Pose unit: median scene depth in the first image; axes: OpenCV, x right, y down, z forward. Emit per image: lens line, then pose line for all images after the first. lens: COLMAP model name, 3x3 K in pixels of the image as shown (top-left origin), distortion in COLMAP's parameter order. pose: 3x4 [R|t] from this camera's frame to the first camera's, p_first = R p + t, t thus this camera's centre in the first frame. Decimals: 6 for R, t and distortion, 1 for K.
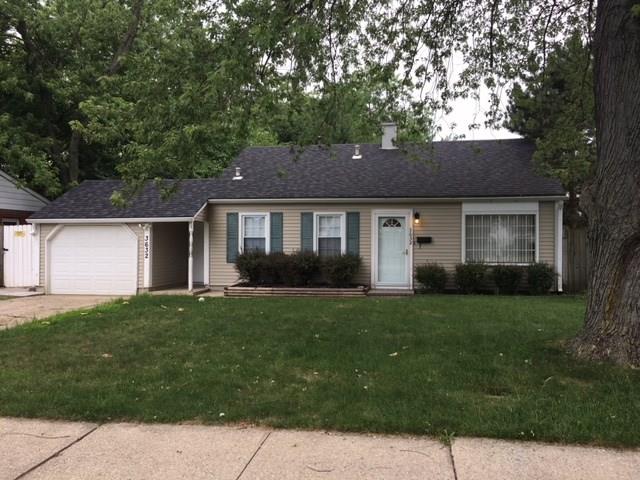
lens RADIAL K [[545.0, 0, 320.4], [0, 545.0, 239.8], [0, 0, 1]] dist [0.054602, -0.058711]
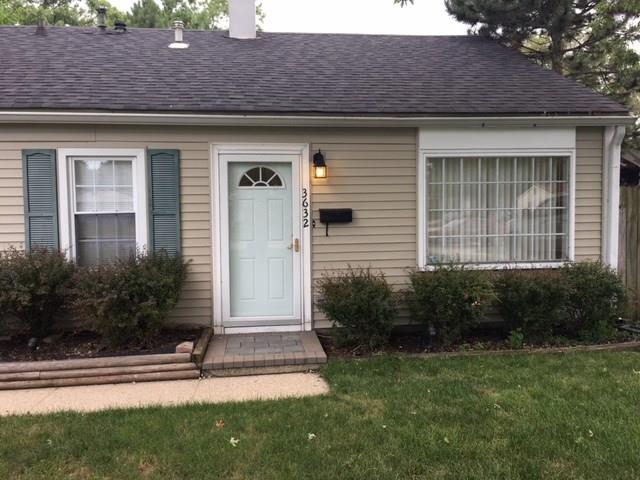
lens RADIAL K [[545.0, 0, 320.1], [0, 545.0, 239.2], [0, 0, 1]] dist [0.054602, -0.058711]
pose [[0.962183, -0.031483, 0.270580, 0.060785], [0.016531, 0.998217, 0.057361, -0.006467], [-0.271903, -0.050719, 0.960987, 0.586750]]
